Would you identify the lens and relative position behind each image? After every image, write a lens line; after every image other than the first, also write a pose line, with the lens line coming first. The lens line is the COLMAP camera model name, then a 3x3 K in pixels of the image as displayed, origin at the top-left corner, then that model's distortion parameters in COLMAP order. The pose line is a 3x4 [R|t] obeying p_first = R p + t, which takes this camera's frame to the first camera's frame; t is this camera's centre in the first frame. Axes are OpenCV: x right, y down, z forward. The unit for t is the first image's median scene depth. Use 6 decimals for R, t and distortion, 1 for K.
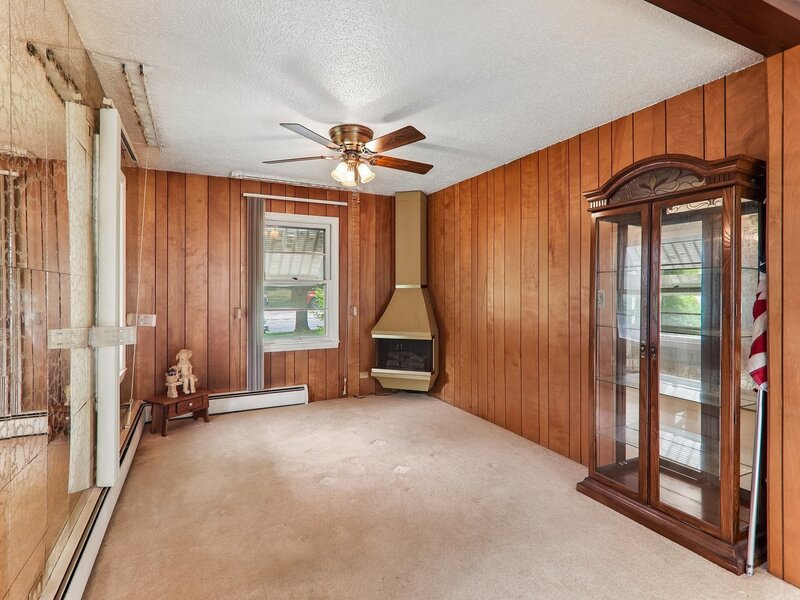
lens RADIAL K [[414.0, 0, 398.8], [0, 414.0, 289.1], [0, 0, 1]] dist [0.004373, 0.002579]
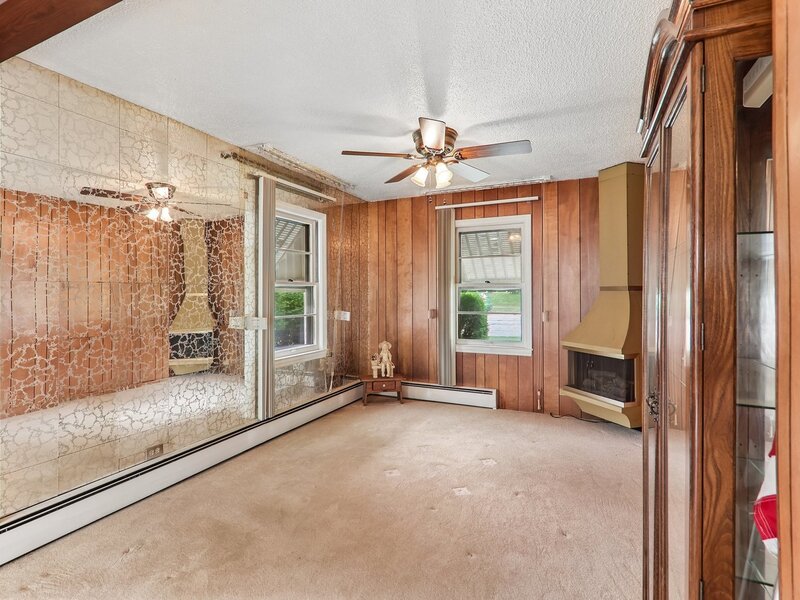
lens RADIAL K [[414.0, 0, 397.0], [0, 414.0, 292.3], [0, 0, 1]] dist [0.004373, 0.002579]
pose [[0.625656, -0.004886, -0.780083, 0.447529], [0.004494, 0.999986, -0.002659, 0.001242], [0.780086, -0.001842, 0.625670, 0.230510]]
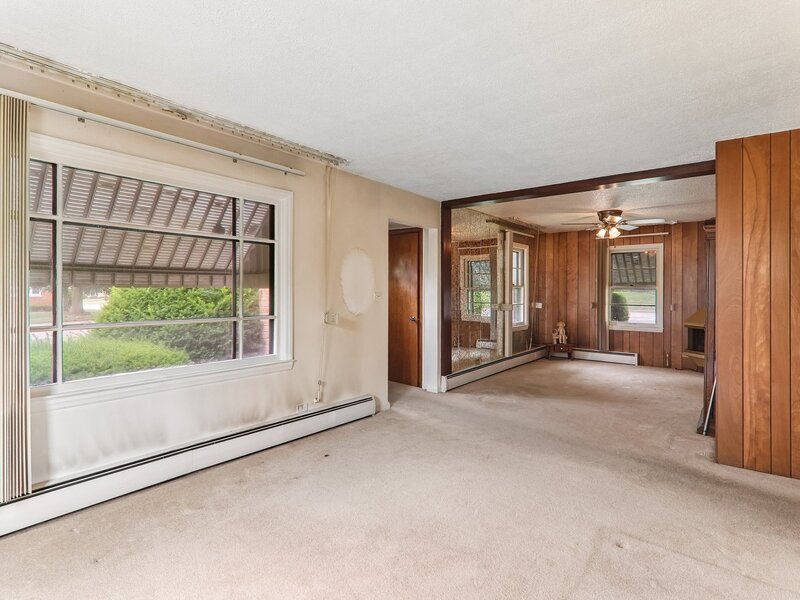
lens RADIAL K [[414.0, 0, 404.6], [0, 414.0, 292.1], [0, 0, 1]] dist [0.004373, 0.002579]
pose [[0.430299, 0.006398, -0.902664, 0.909526], [-0.002101, 0.999979, 0.006086, -0.008712], [0.902684, -0.000722, 0.430303, -0.518479]]
